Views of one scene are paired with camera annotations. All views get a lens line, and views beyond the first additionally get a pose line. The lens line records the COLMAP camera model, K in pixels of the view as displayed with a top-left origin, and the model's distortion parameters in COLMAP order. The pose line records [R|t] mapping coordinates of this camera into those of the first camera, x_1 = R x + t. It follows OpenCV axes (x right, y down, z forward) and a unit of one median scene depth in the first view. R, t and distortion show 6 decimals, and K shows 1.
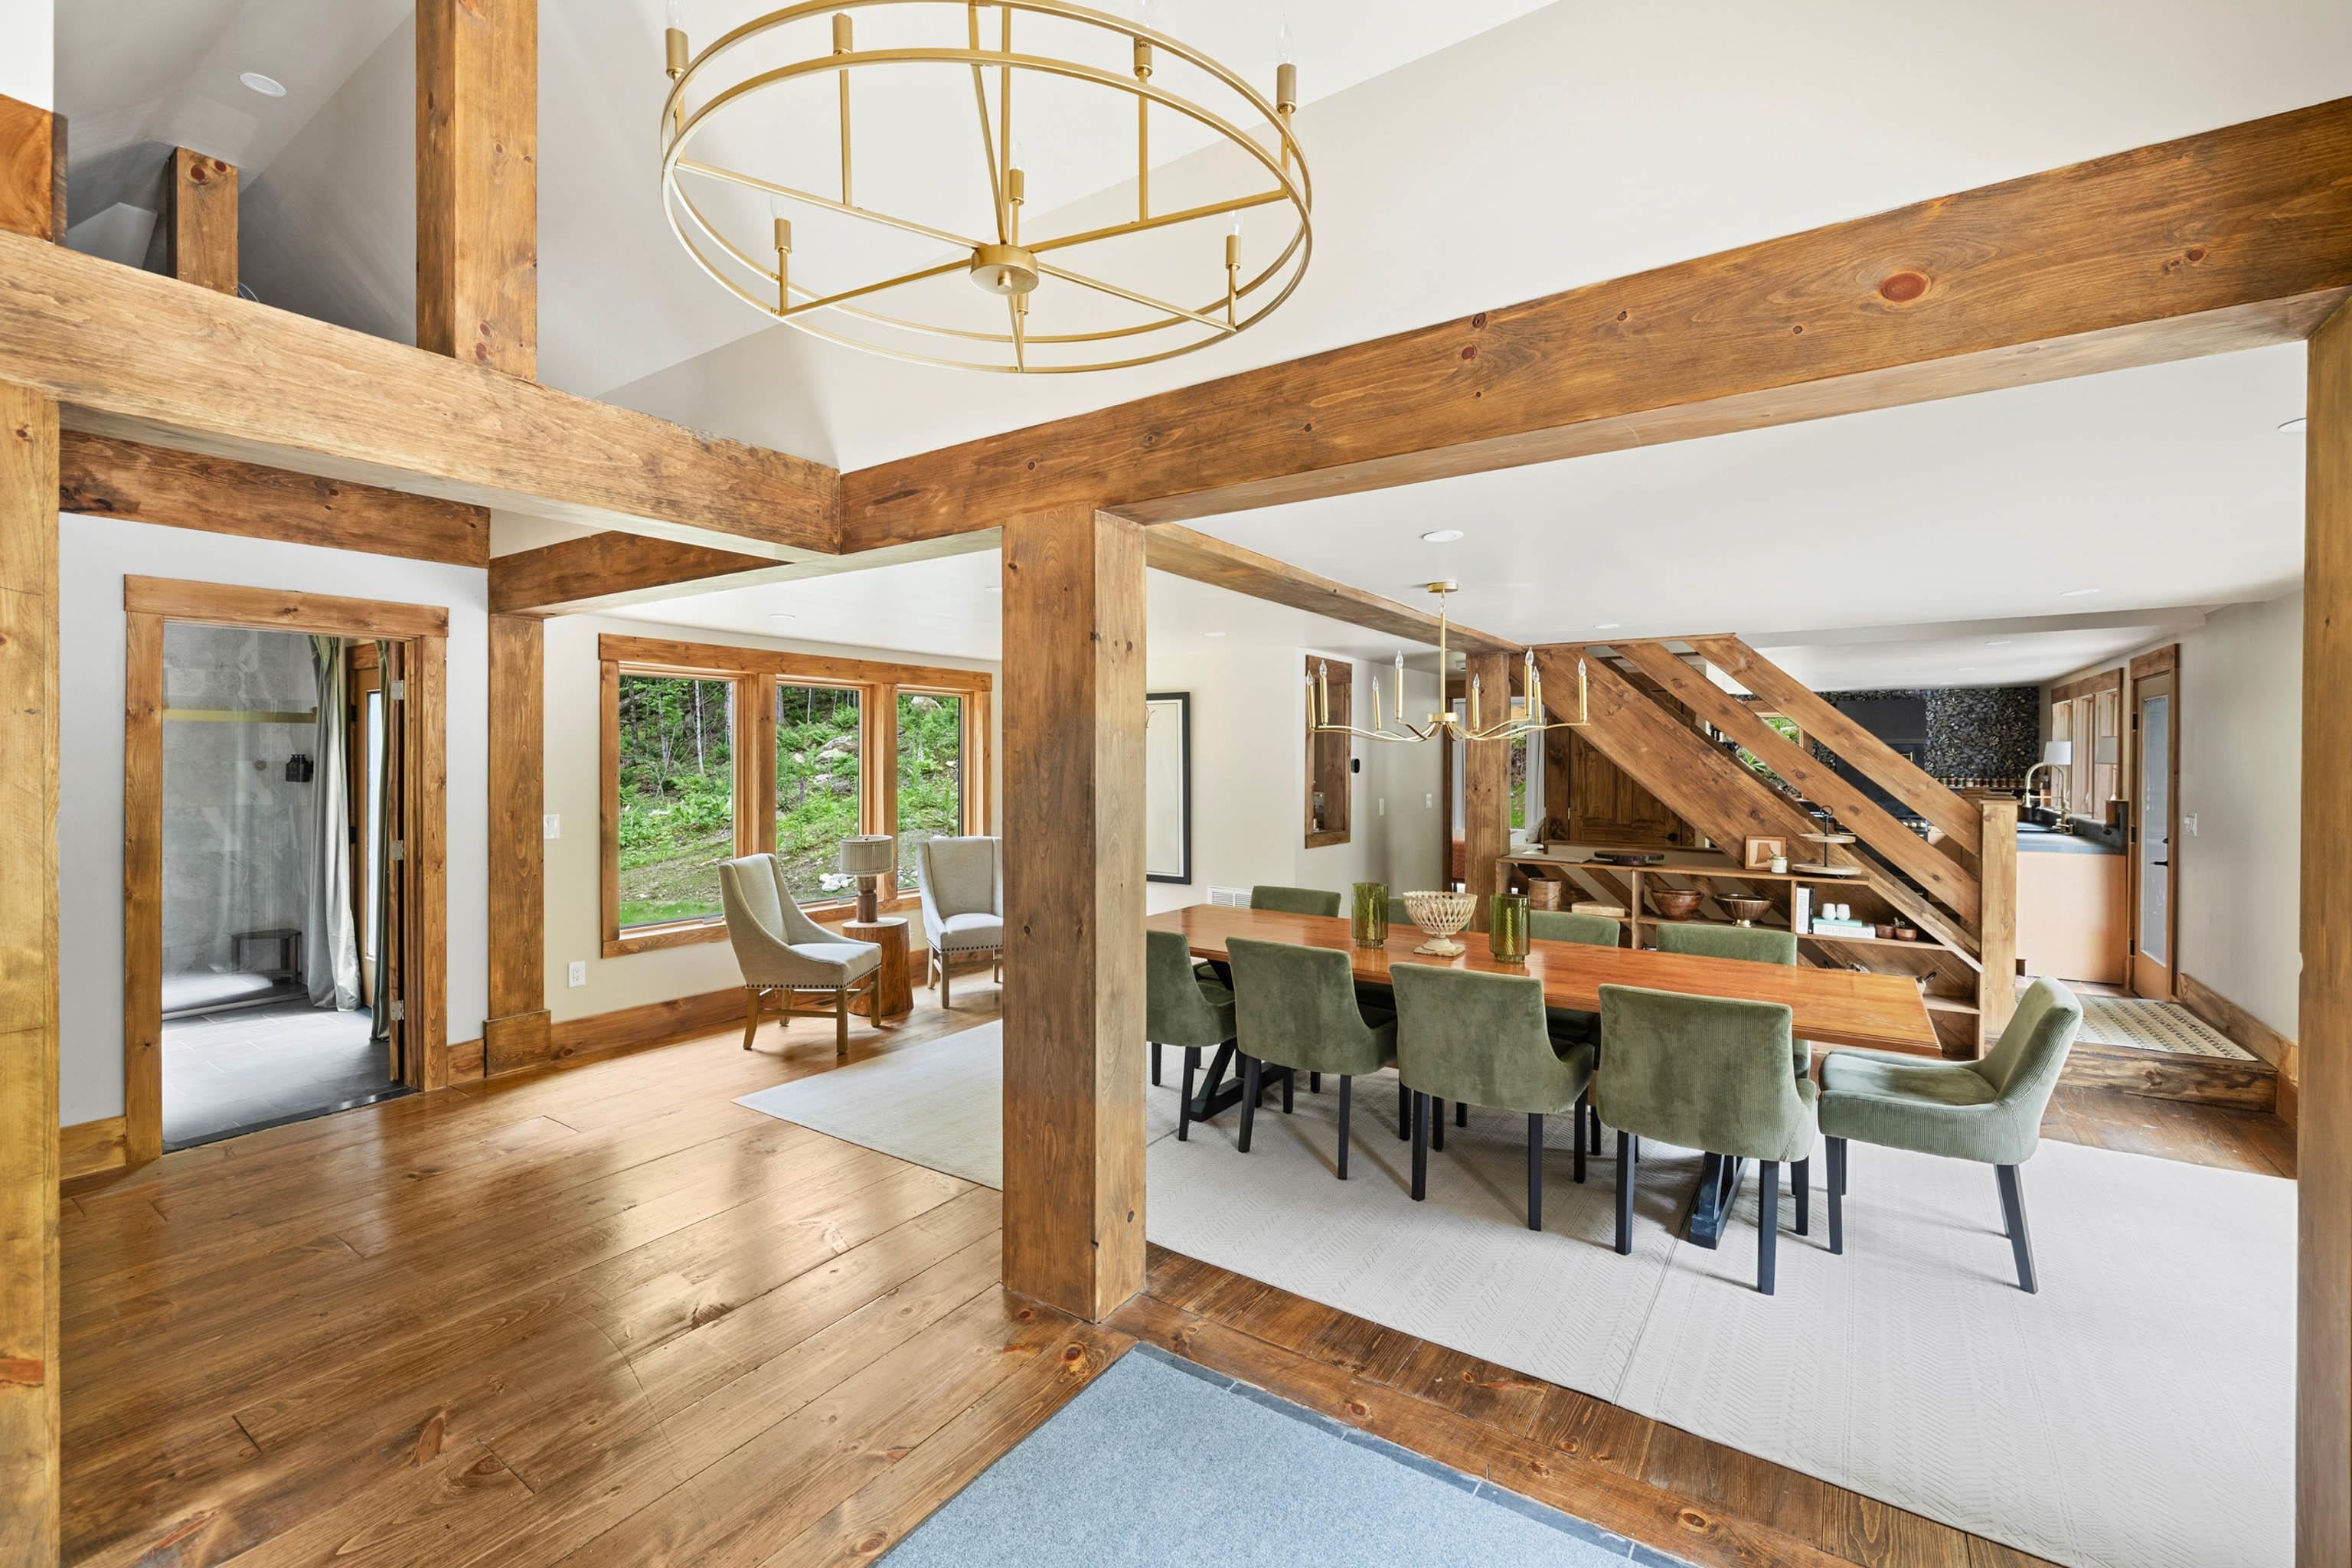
lens RADIAL K [[998.1, 0, 1163.5], [0, 998.1, 760.6], [0, 0, 1]] dist [0.000395, -0.000036]
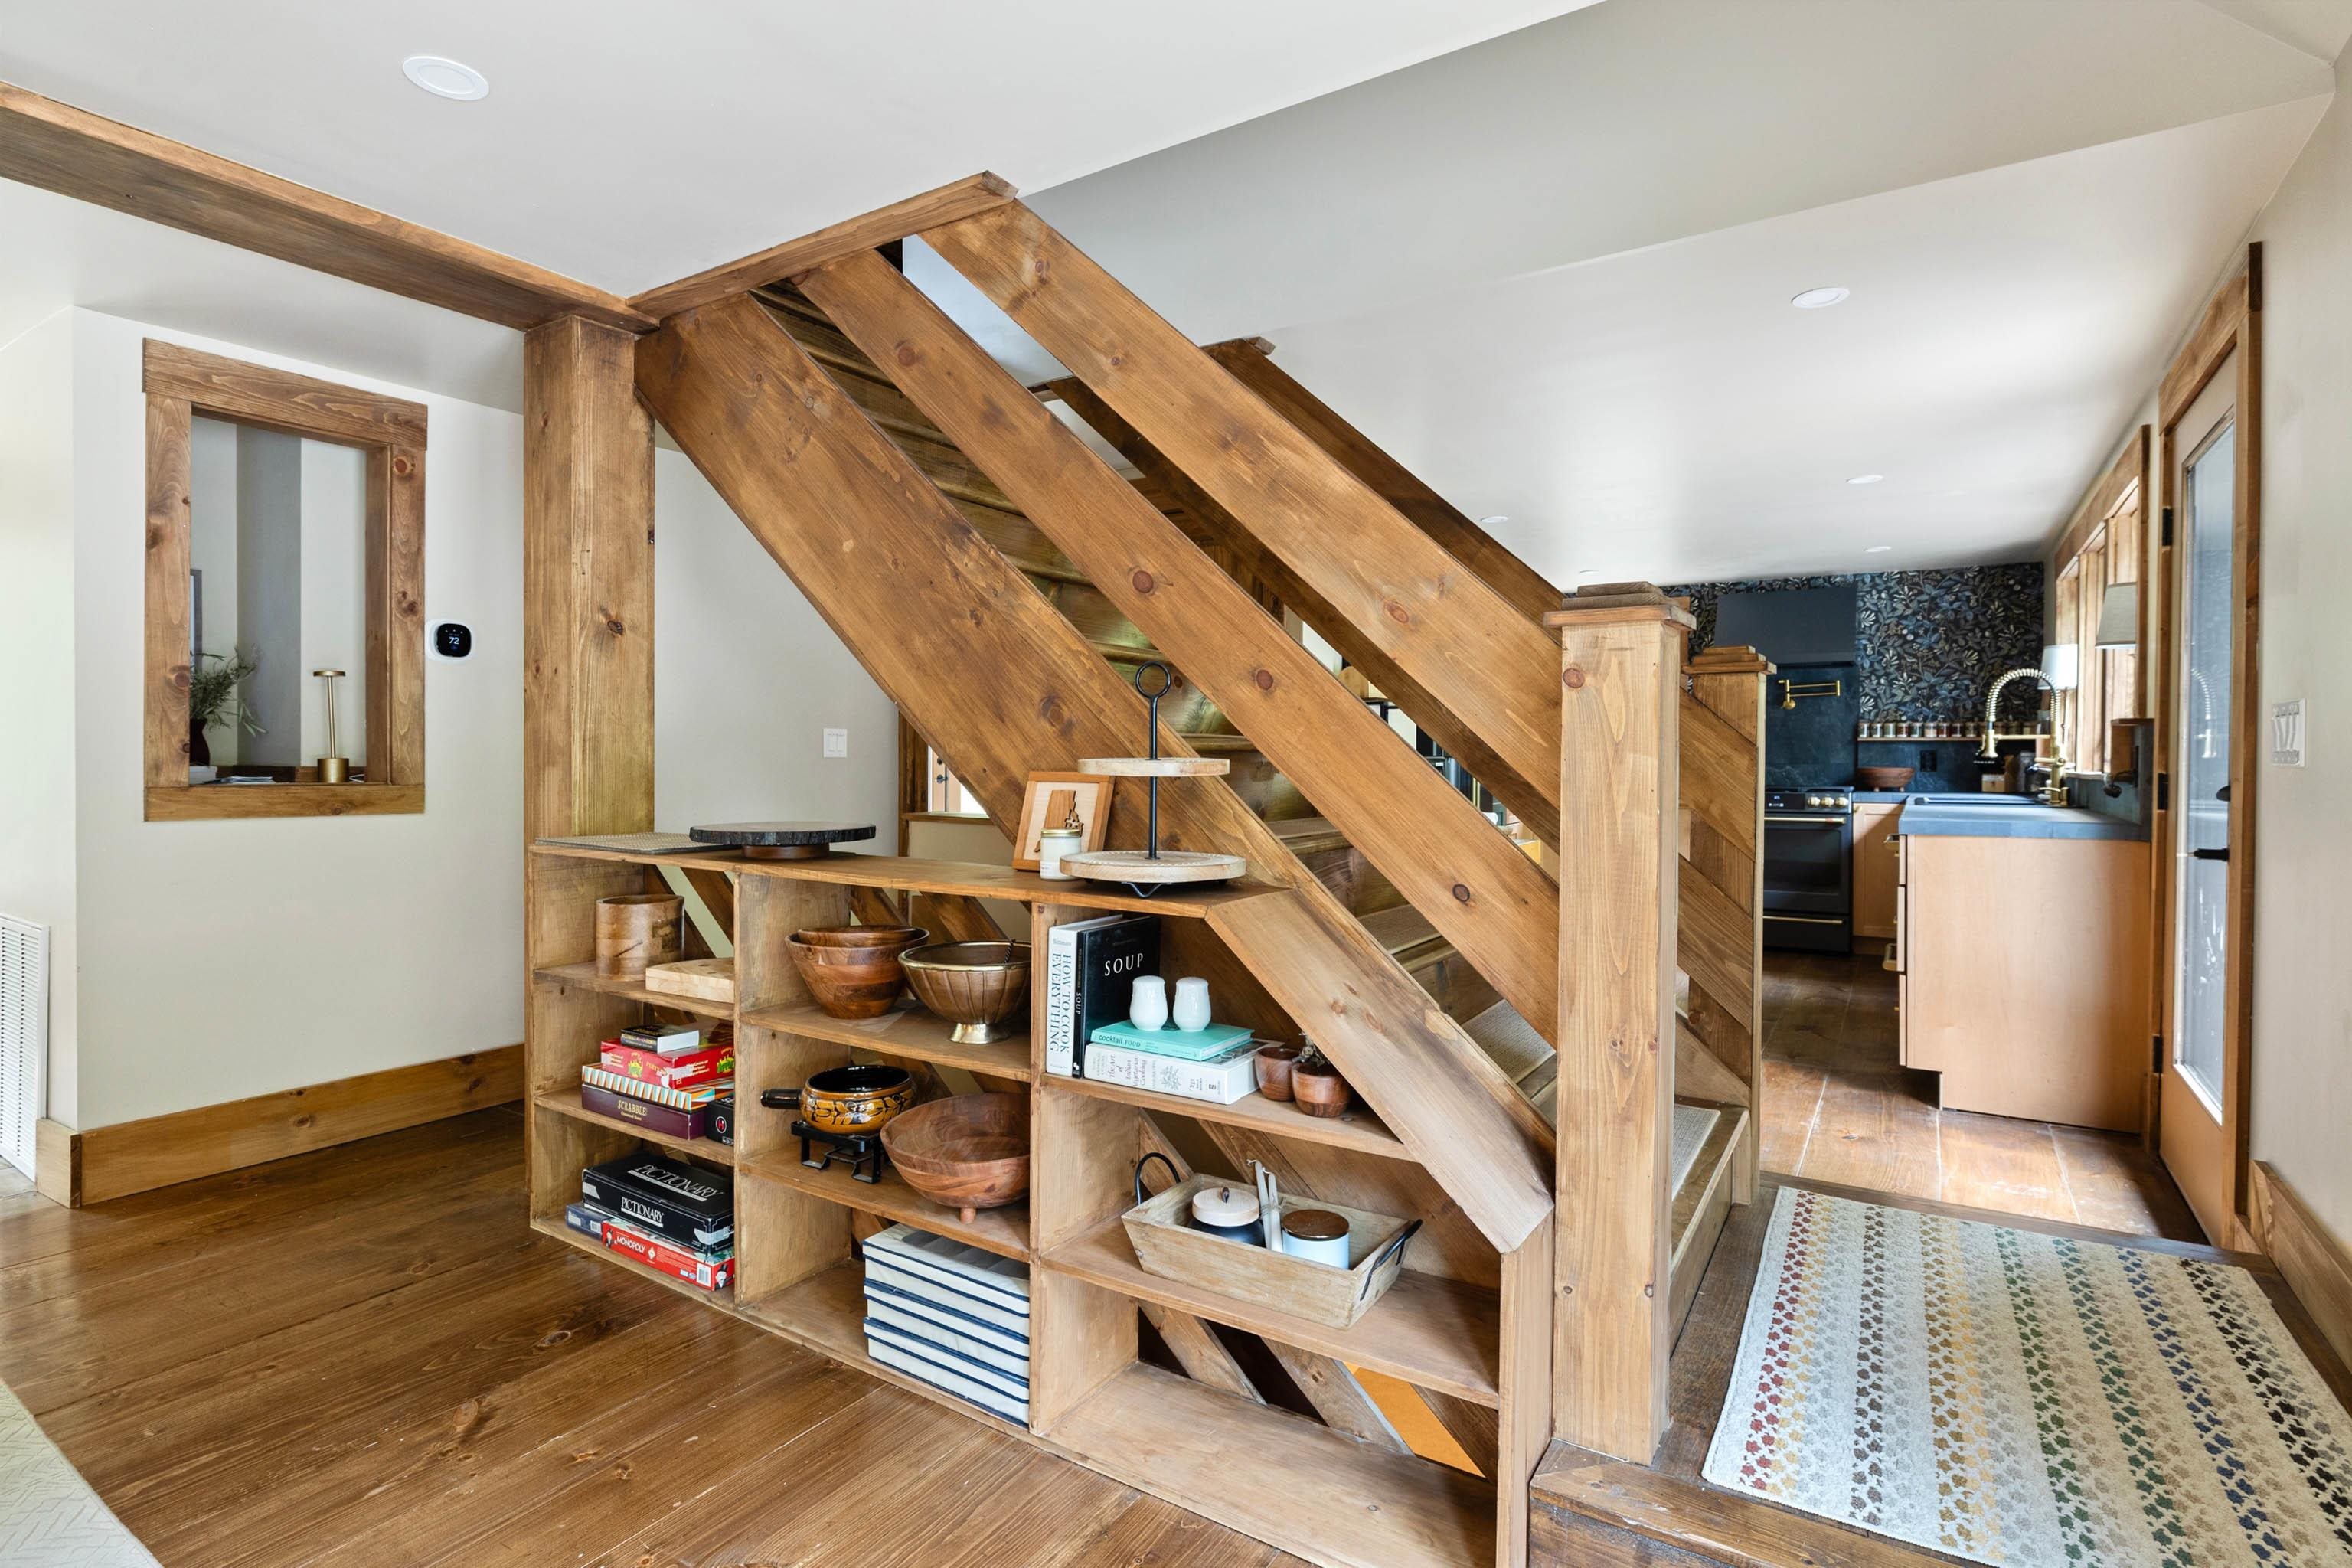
lens RADIAL K [[1160.7, 0, 1172.5], [0, 1160.7, 763.4], [0, 0, 1]] dist [-0.007822, 0.000415]
pose [[0.999667, 0.001790, 0.025731, 0.633036], [-0.001885, 0.999992, 0.003656, 0.072253], [-0.025724, -0.003703, 0.999662, 0.611209]]
